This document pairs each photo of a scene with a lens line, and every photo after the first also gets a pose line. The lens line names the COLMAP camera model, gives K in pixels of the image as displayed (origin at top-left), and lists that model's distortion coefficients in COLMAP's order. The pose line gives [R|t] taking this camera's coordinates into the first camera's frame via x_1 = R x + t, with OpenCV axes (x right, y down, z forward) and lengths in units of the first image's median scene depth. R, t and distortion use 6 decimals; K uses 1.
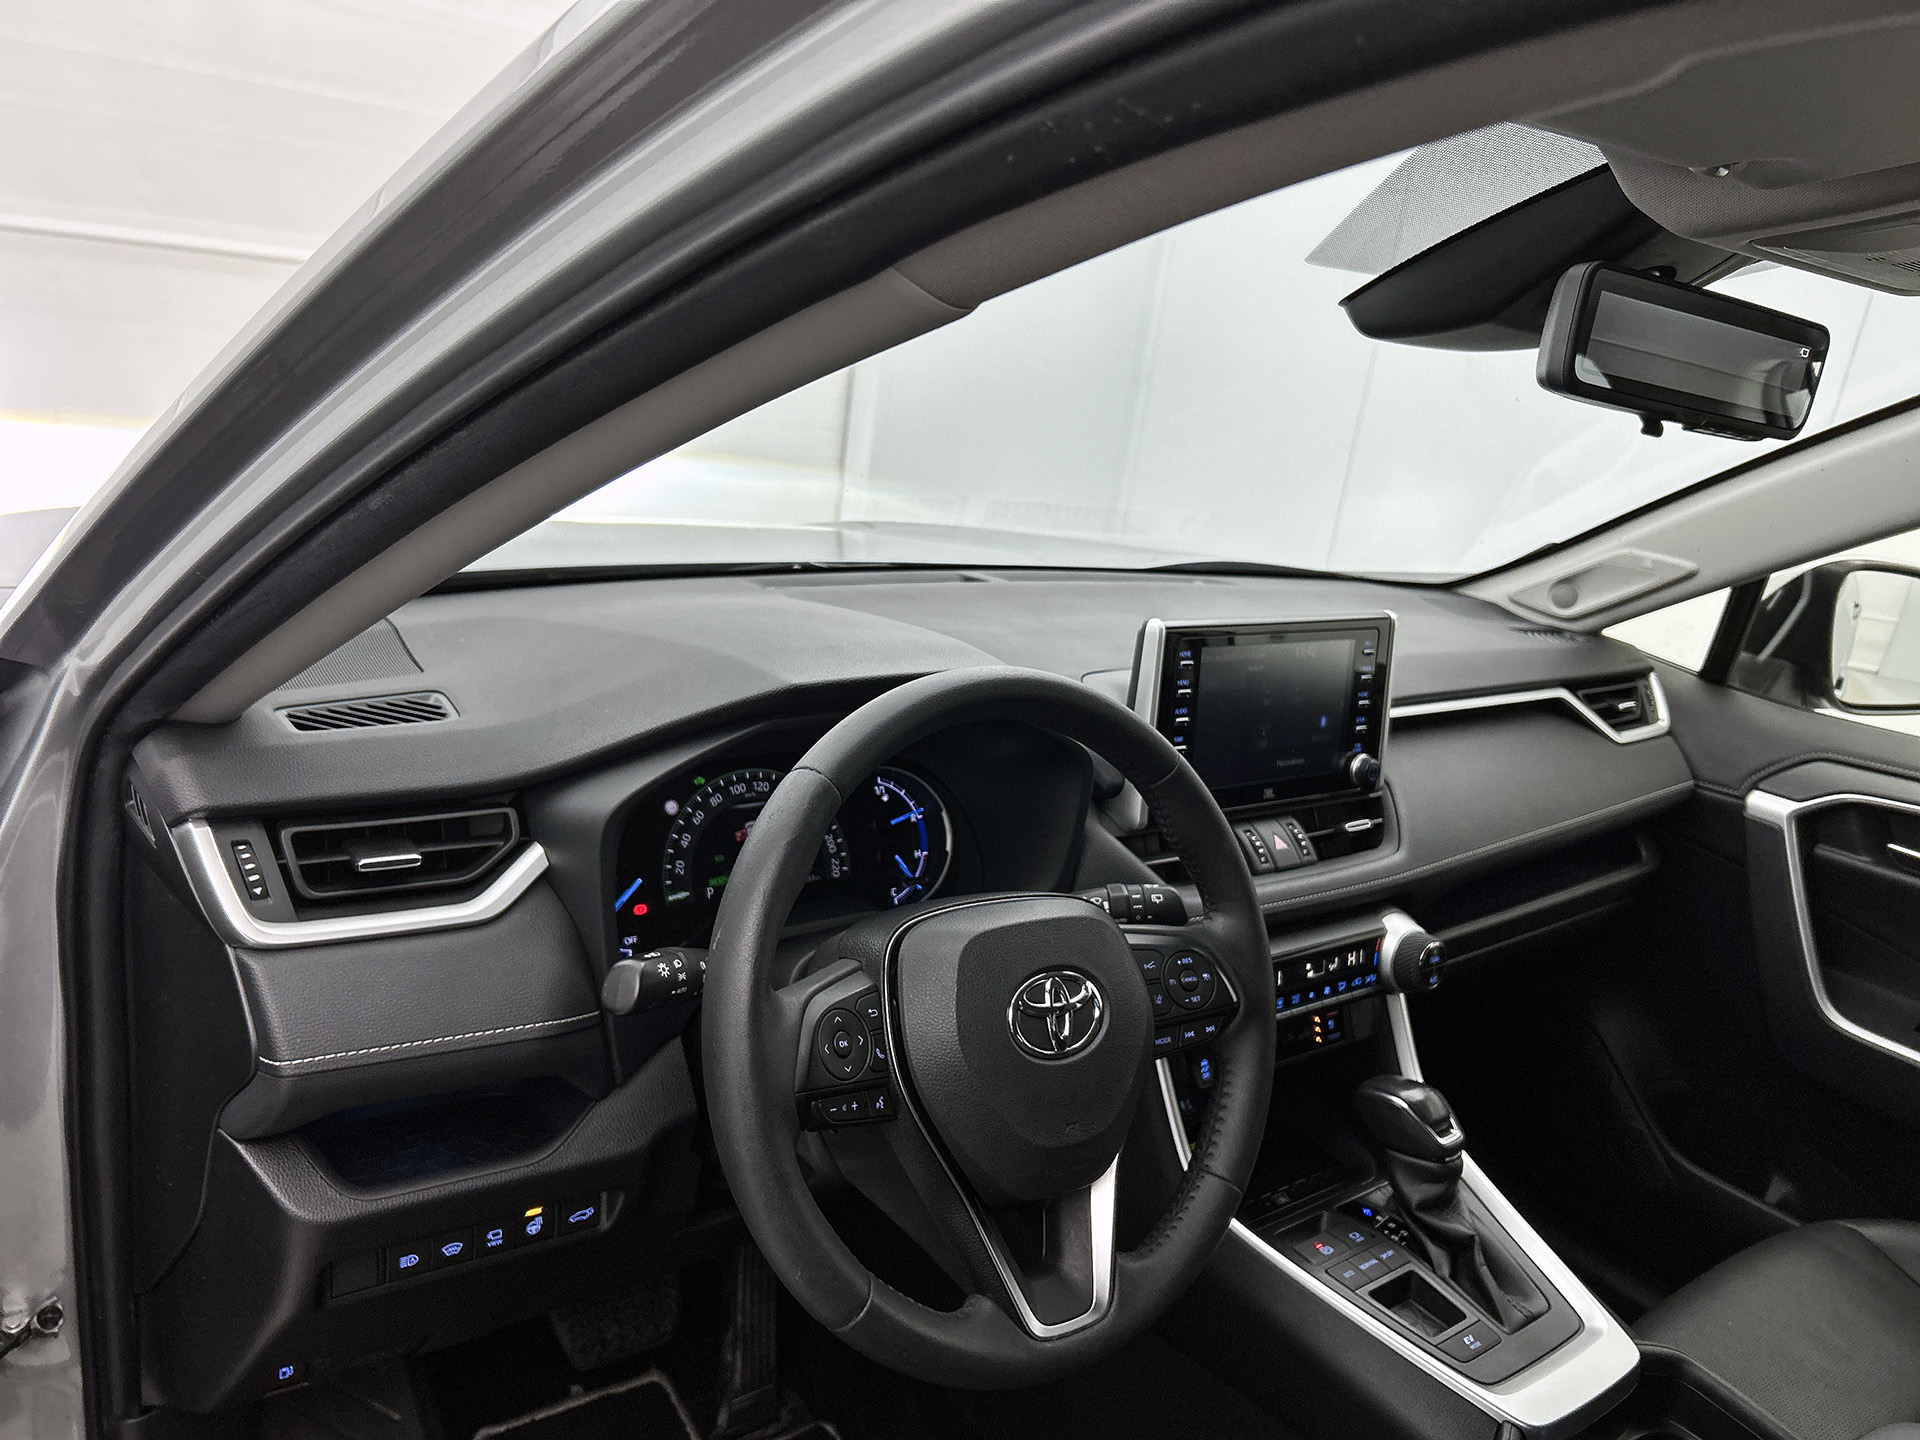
lens RADIAL K [[1445.6, 0, 957.1], [0, 1445.6, 745.3], [0, 0, 1]] dist [0.045369, -0.056052]
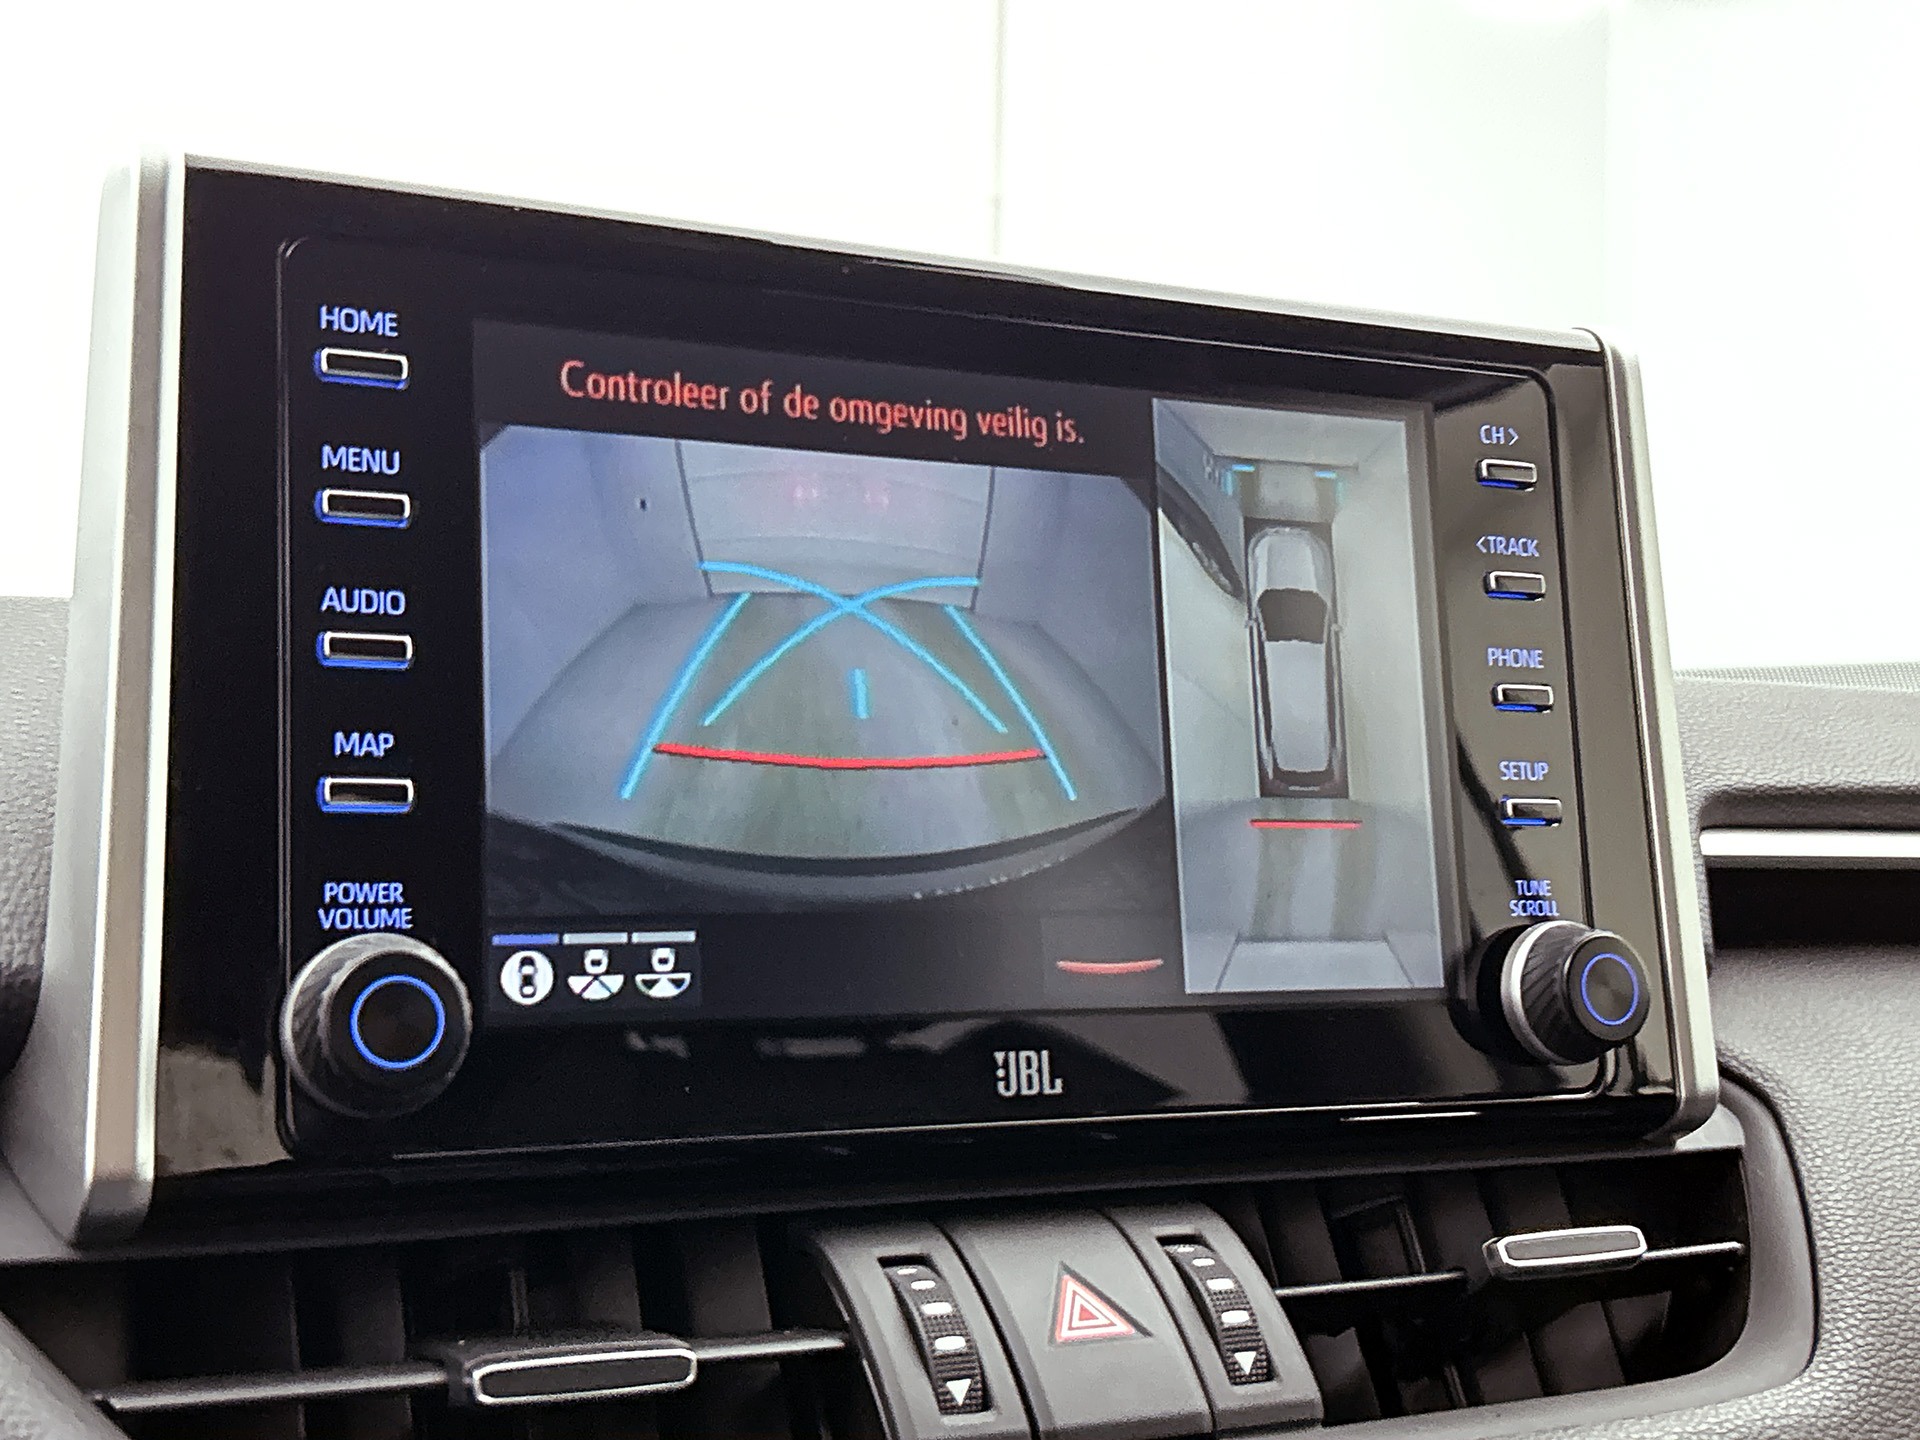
lens RADIAL K [[2565.6, 0, 1001.6], [0, 2565.6, 705.4], [0, 0, 1]] dist [0.042111, 0.000000]
pose [[0.980278, -0.111568, -0.163116, 0.286077], [0.052839, 0.943315, -0.327665, 0.106426], [0.190427, 0.312584, 0.930607, 0.663241]]
